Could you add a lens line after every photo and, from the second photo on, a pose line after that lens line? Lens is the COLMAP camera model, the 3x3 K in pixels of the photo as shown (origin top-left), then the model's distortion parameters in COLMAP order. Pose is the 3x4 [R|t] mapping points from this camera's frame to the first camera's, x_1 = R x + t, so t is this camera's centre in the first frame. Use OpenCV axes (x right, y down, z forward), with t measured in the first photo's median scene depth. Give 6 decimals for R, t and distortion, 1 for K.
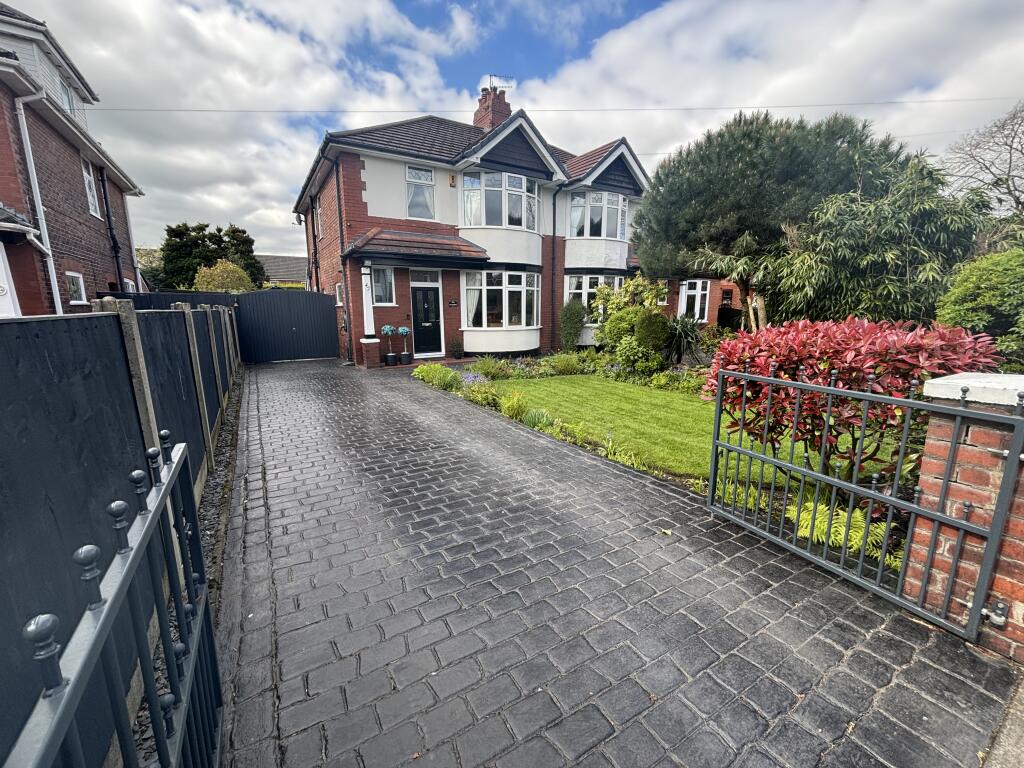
lens RADIAL K [[417.4, 0, 511.8], [0, 417.4, 390.3], [0, 0, 1]] dist [0.003707, 0.000410]
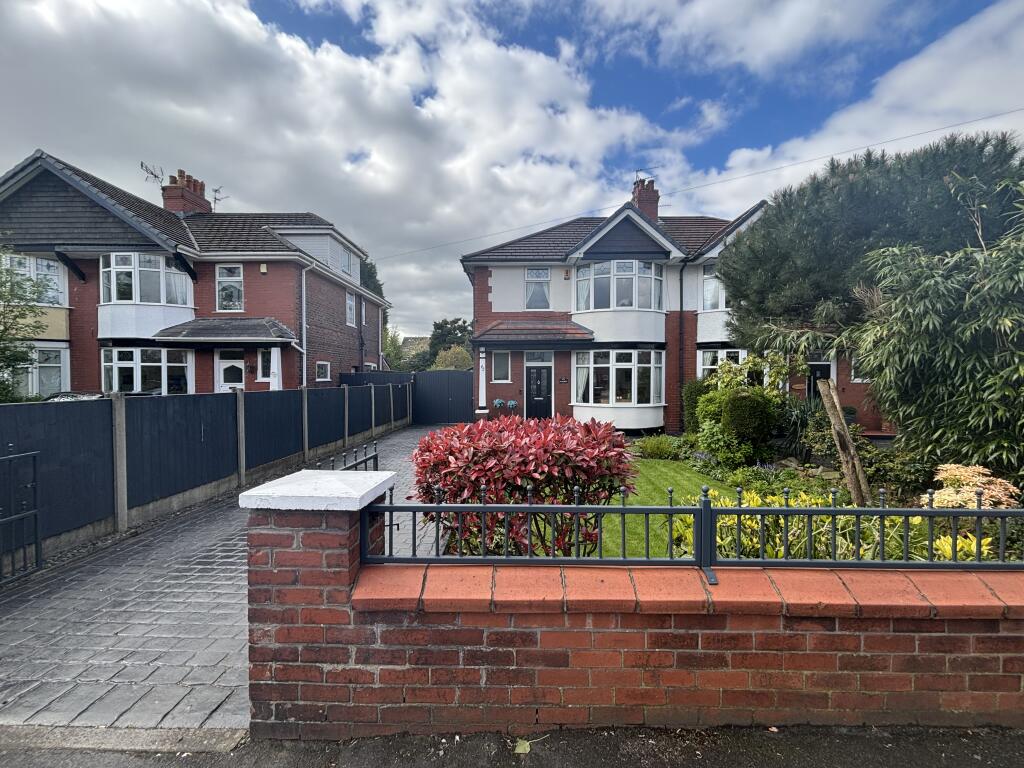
lens RADIAL K [[417.4, 0, 518.3], [0, 417.4, 380.7], [0, 0, 1]] dist [0.003707, 0.000410]
pose [[0.854415, 0.005536, -0.519562, 0.298621], [-0.102619, 0.982045, -0.158291, -0.024127], [0.509357, 0.188563, 0.839643, 0.036162]]
